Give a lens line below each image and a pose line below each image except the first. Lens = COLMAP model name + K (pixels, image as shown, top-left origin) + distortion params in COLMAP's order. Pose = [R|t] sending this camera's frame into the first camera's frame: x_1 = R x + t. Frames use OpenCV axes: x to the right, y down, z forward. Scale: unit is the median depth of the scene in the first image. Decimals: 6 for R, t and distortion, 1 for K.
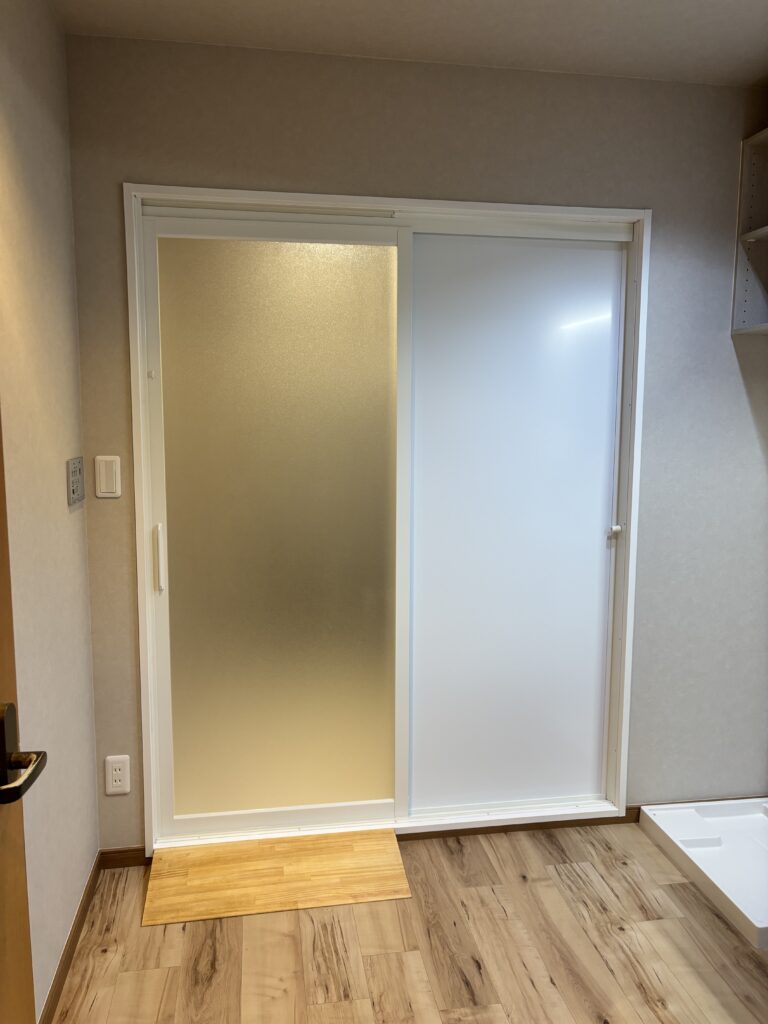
lens RADIAL K [[768.1, 0, 387.3], [0, 768.1, 516.3], [0, 0, 1]] dist [0.048056, -0.062439]
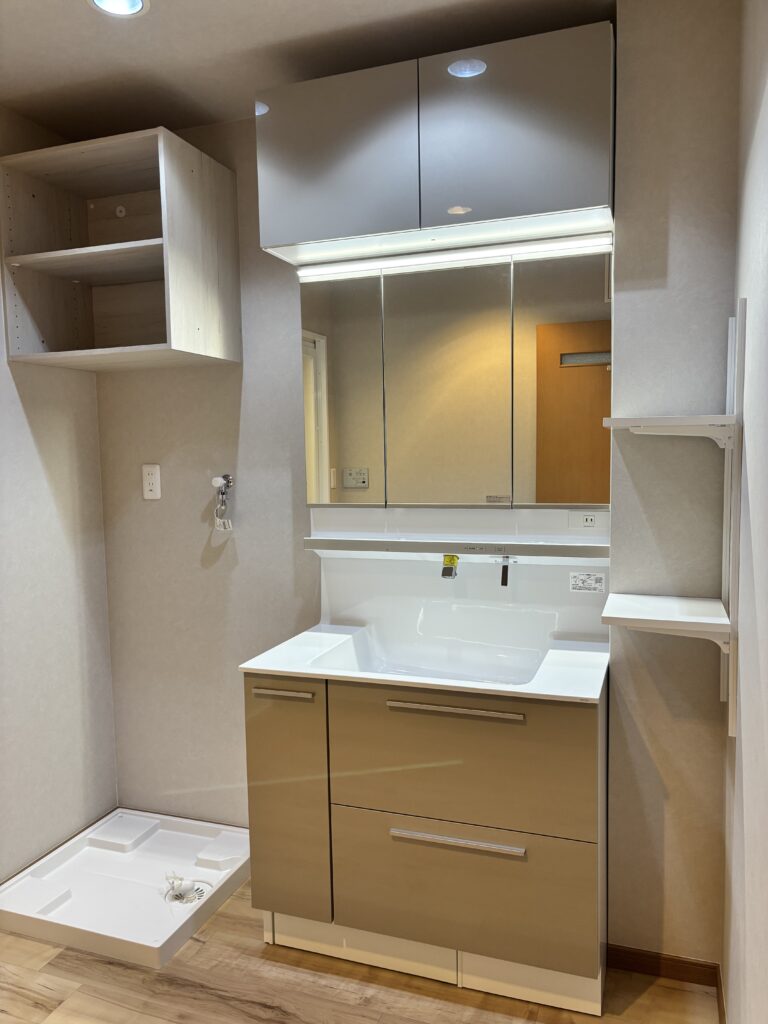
lens RADIAL K [[768.1, 0, 387.3], [0, 768.1, 516.3], [0, 0, 1]] dist [0.048056, -0.062439]
pose [[0.487495, -0.091072, 0.868363, -0.179263], [0.130711, 0.990950, 0.030548, -0.016383], [-0.863286, 0.098612, 0.494988, 0.163867]]
